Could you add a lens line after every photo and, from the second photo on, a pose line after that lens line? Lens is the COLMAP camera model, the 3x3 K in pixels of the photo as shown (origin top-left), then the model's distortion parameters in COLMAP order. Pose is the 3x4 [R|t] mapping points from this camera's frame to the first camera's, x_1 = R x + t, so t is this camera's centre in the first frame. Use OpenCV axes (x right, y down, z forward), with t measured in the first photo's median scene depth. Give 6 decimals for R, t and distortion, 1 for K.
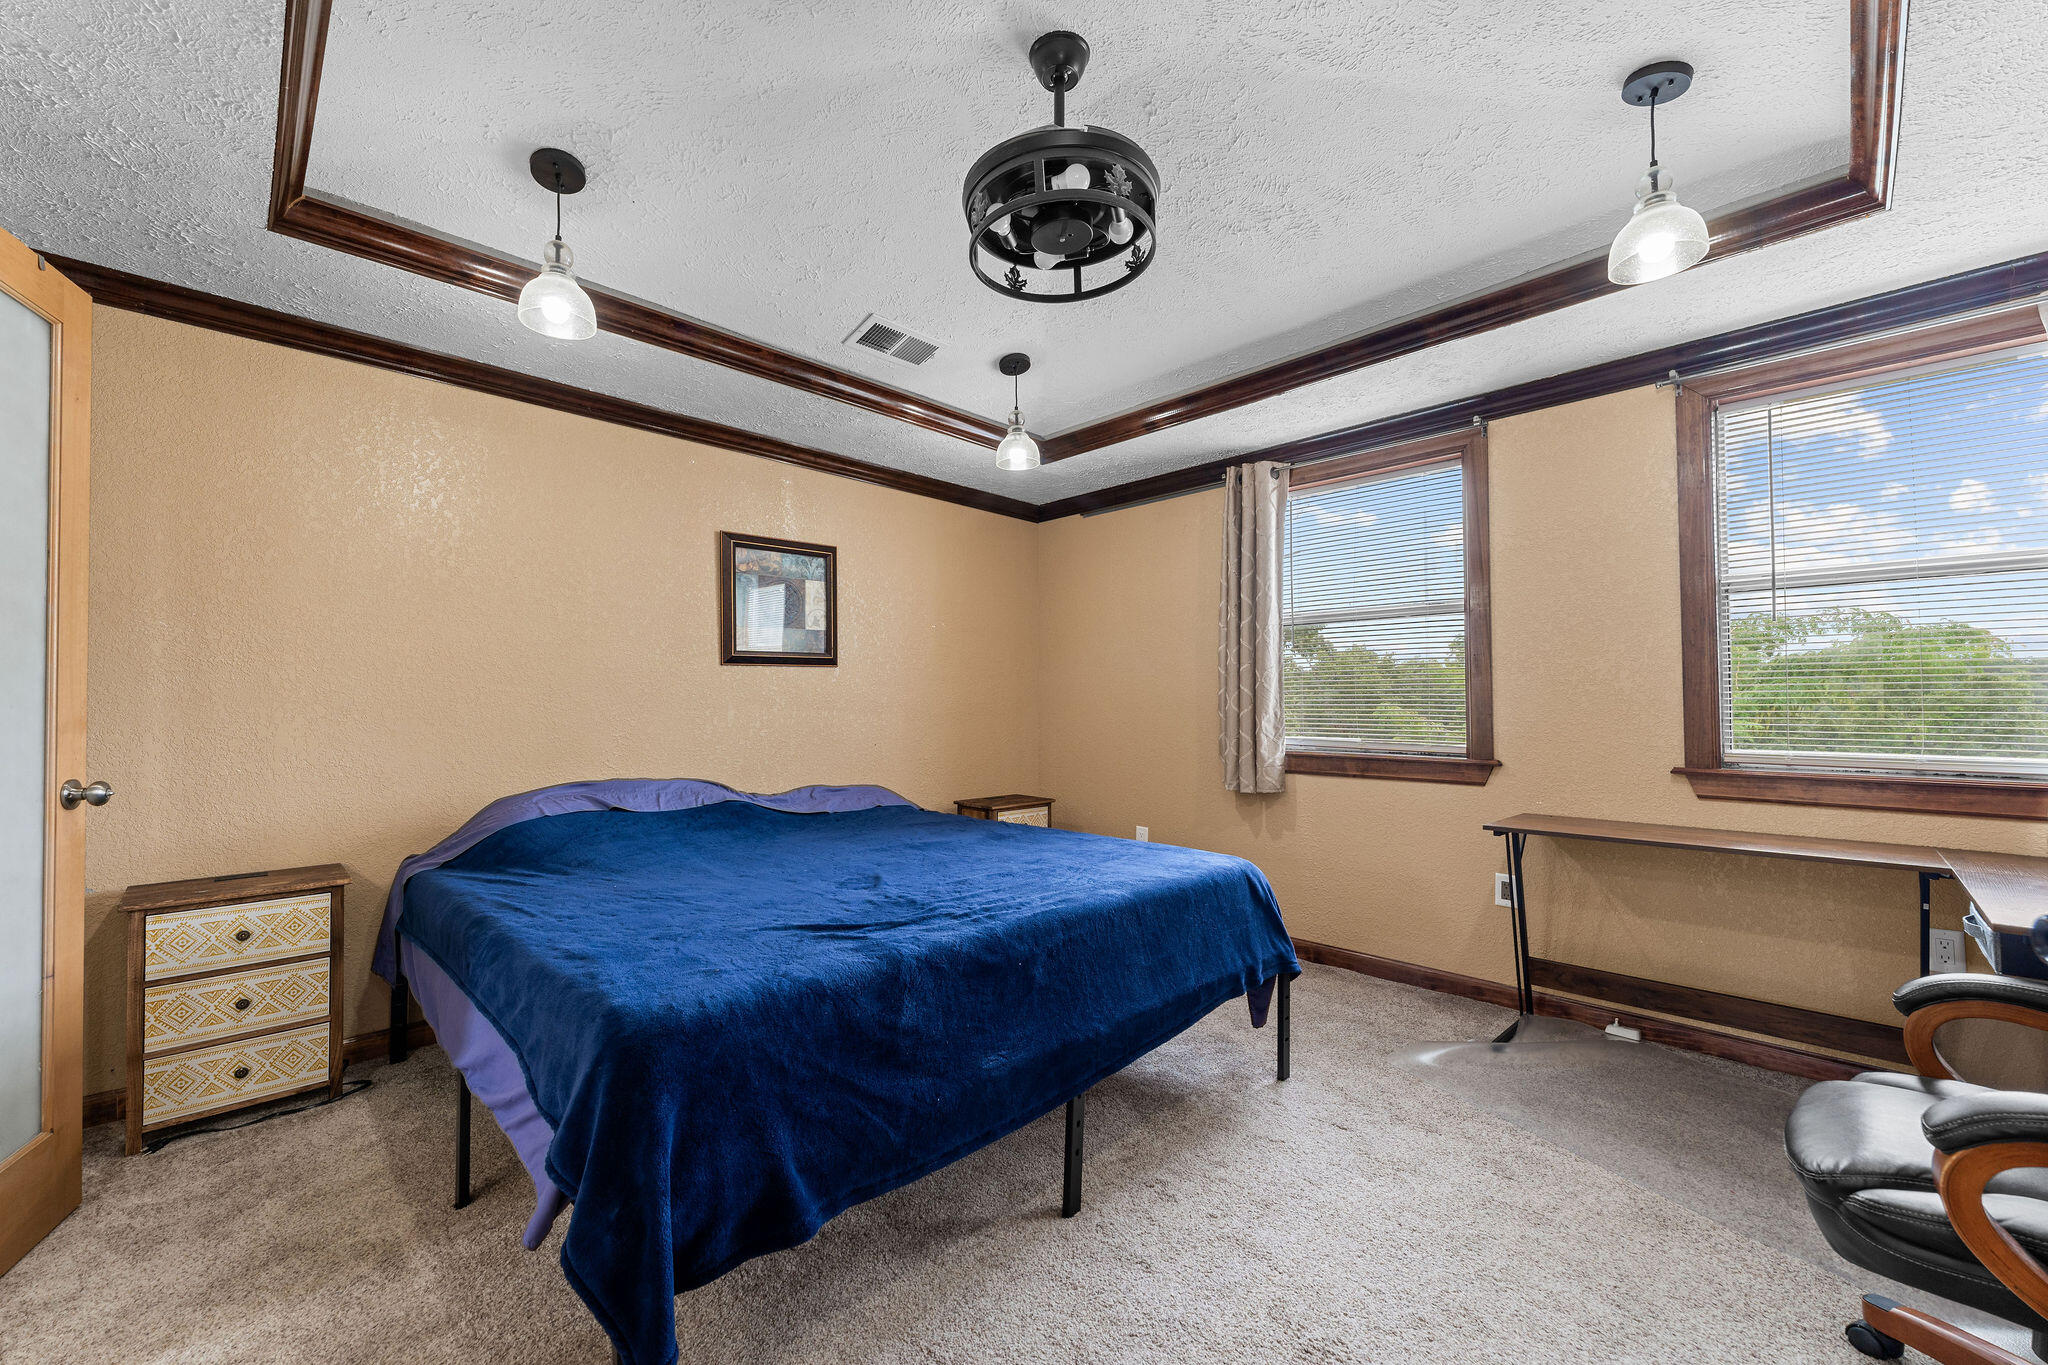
lens RADIAL K [[811.2, 0, 1002.1], [0, 811.2, 690.4], [0, 0, 1]] dist [-0.012670, -0.000493]
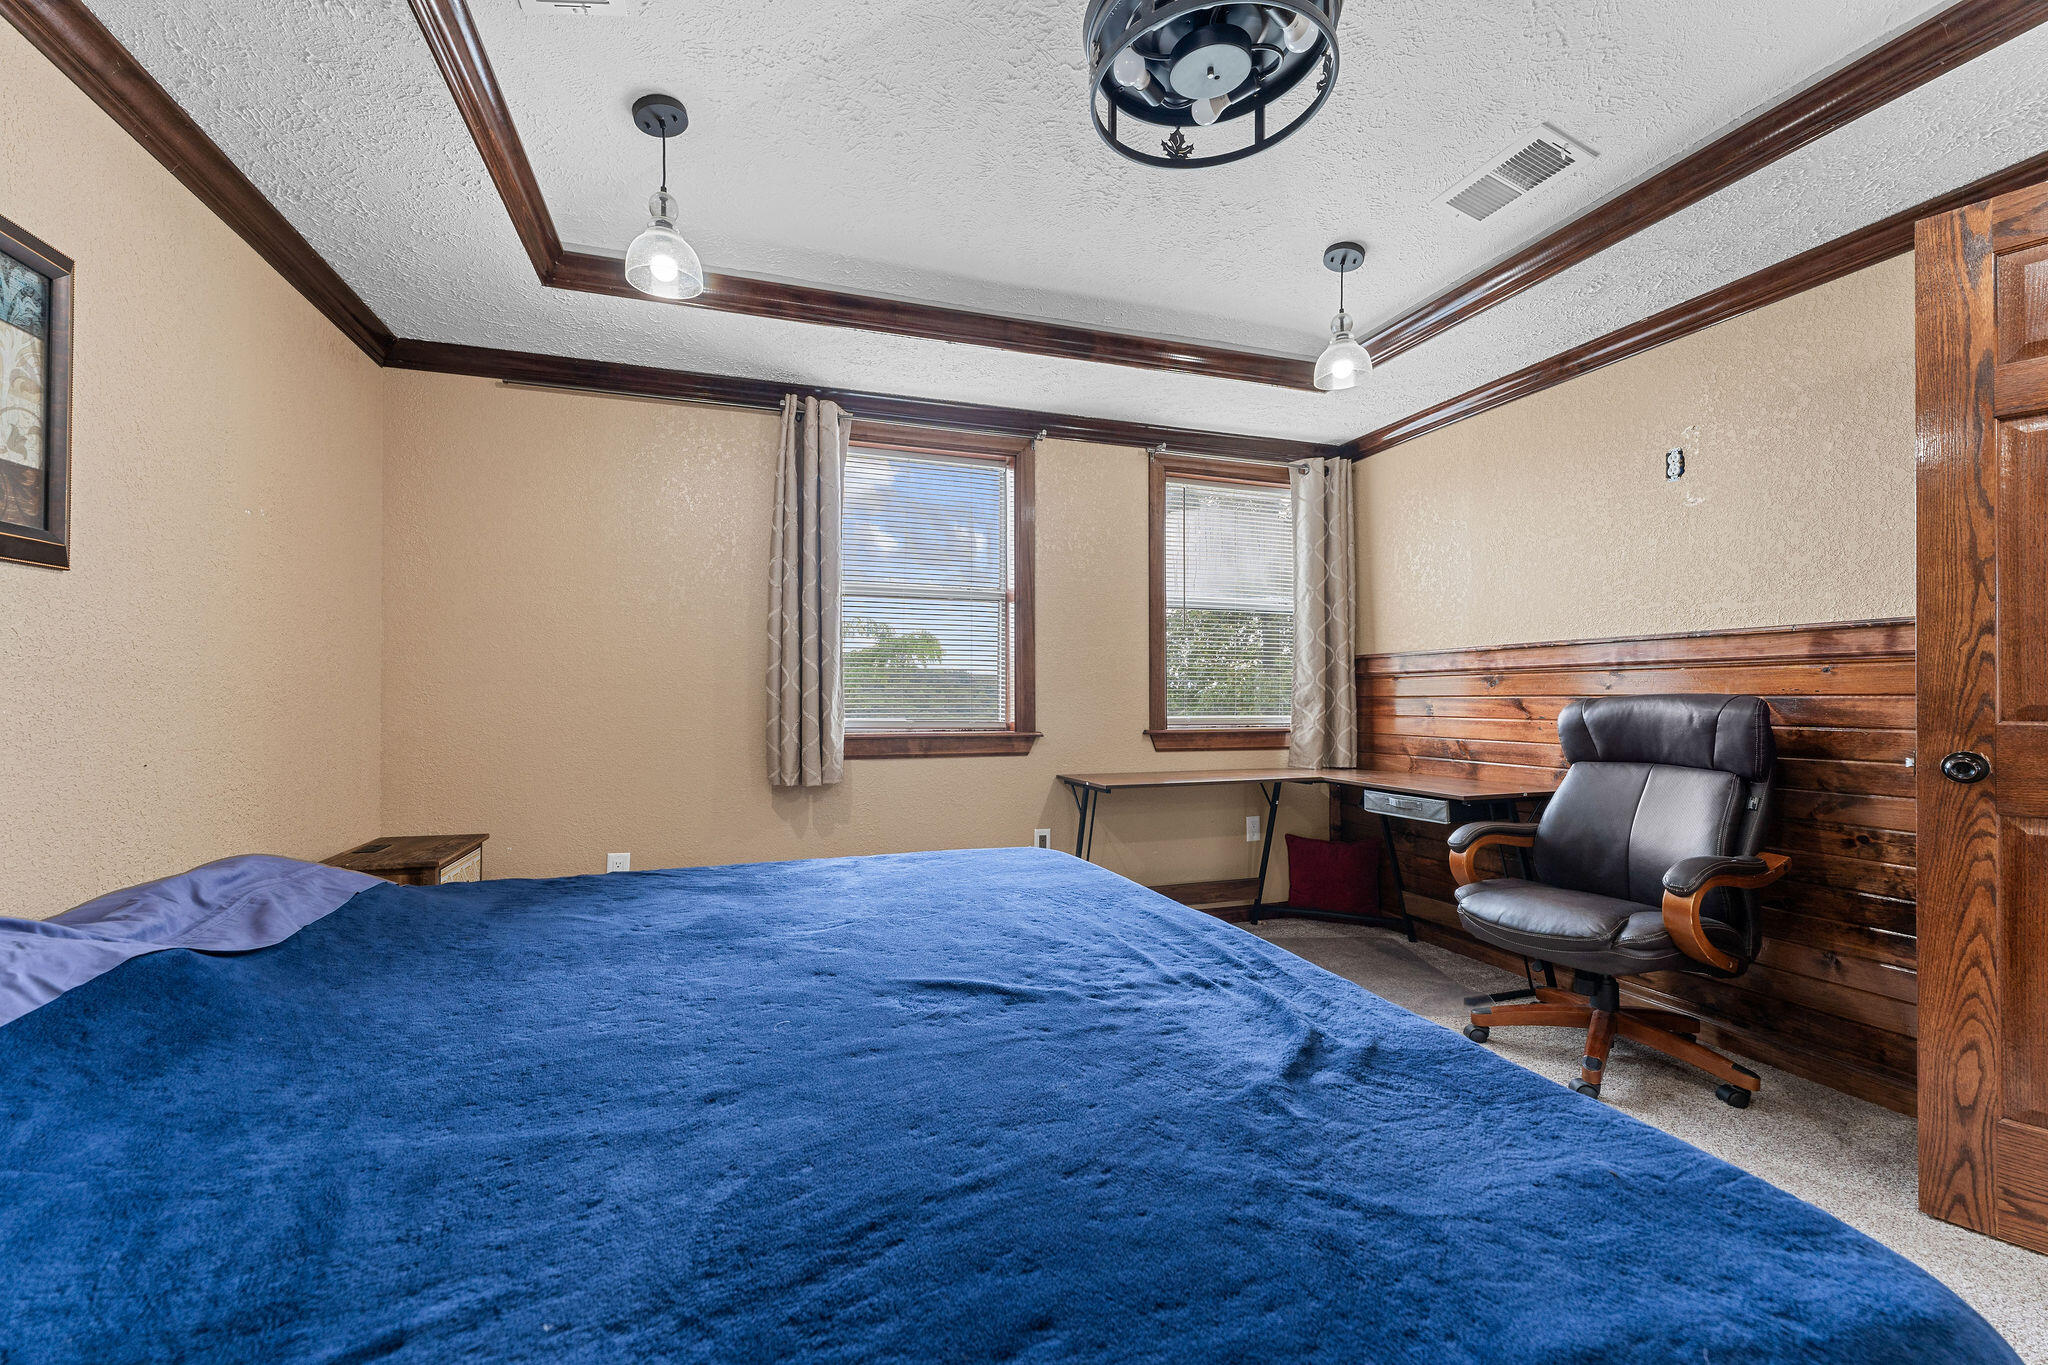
lens RADIAL K [[811.2, 0, 1014.7], [0, 811.2, 692.0], [0, 0, 1]] dist [-0.012670, -0.000493]
pose [[0.417757, 0.004922, 0.908546, -0.409266], [-0.017026, 0.999852, 0.002411, 0.023842], [-0.908399, -0.016476, 0.417779, 0.485293]]
